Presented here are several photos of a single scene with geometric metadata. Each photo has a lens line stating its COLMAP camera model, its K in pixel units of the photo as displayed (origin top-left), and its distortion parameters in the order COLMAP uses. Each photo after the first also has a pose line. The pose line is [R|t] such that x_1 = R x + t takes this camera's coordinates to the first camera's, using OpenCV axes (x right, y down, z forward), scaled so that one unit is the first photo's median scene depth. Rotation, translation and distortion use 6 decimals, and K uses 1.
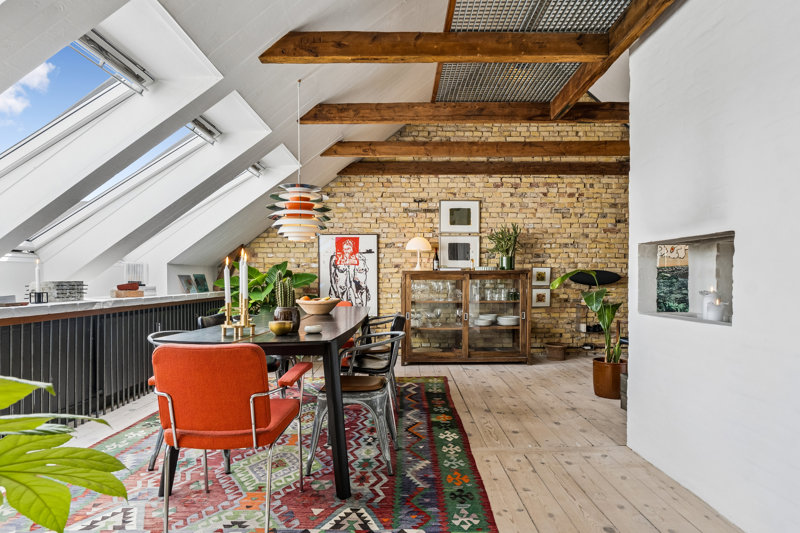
lens RADIAL K [[441.4, 0, 398.1], [0, 441.4, 282.9], [0, 0, 1]] dist [-0.005427, -0.000359]
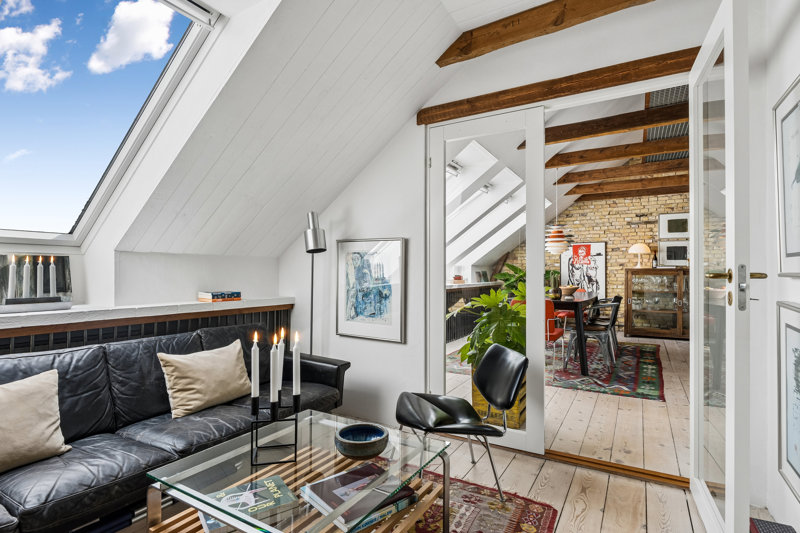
lens RADIAL K [[406.8, 0, 401.4], [0, 406.8, 270.9], [0, 0, 1]] dist [0.000916, -0.000115]
pose [[0.868424, -0.000212, -0.495822, 0.030215], [-0.007423, 0.999882, -0.013430, 0.002355], [0.495766, 0.015343, 0.868320, -0.421479]]
